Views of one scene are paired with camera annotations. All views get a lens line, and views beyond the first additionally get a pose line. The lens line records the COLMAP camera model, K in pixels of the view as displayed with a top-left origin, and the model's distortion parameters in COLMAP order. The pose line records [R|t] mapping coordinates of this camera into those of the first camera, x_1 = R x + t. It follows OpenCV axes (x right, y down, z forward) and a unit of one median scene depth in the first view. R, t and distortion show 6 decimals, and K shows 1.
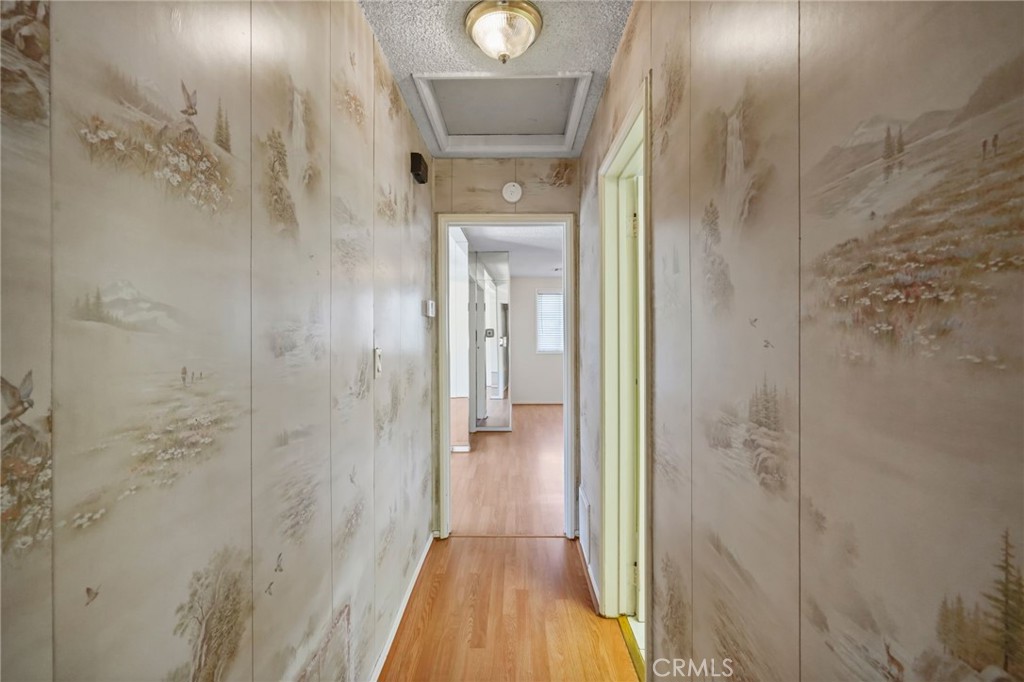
lens RADIAL K [[462.5, 0, 508.2], [0, 462.5, 339.5], [0, 0, 1]] dist [-0.001169, -0.000573]
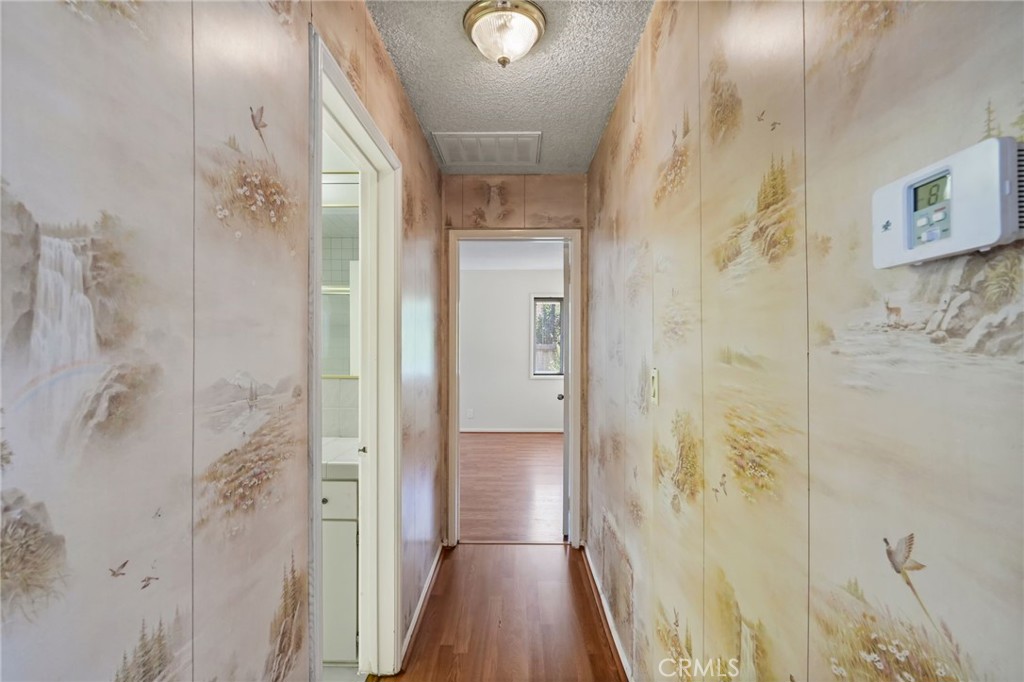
lens RADIAL K [[462.5, 0, 508.2], [0, 462.5, 339.5], [0, 0, 1]] dist [-0.001169, -0.000573]
pose [[-0.999998, -0.000077, -0.002148, -0.098706], [-0.000079, 0.999999, 0.001052, -0.579173], [0.002147, 0.001053, -0.999997, 2.519296]]
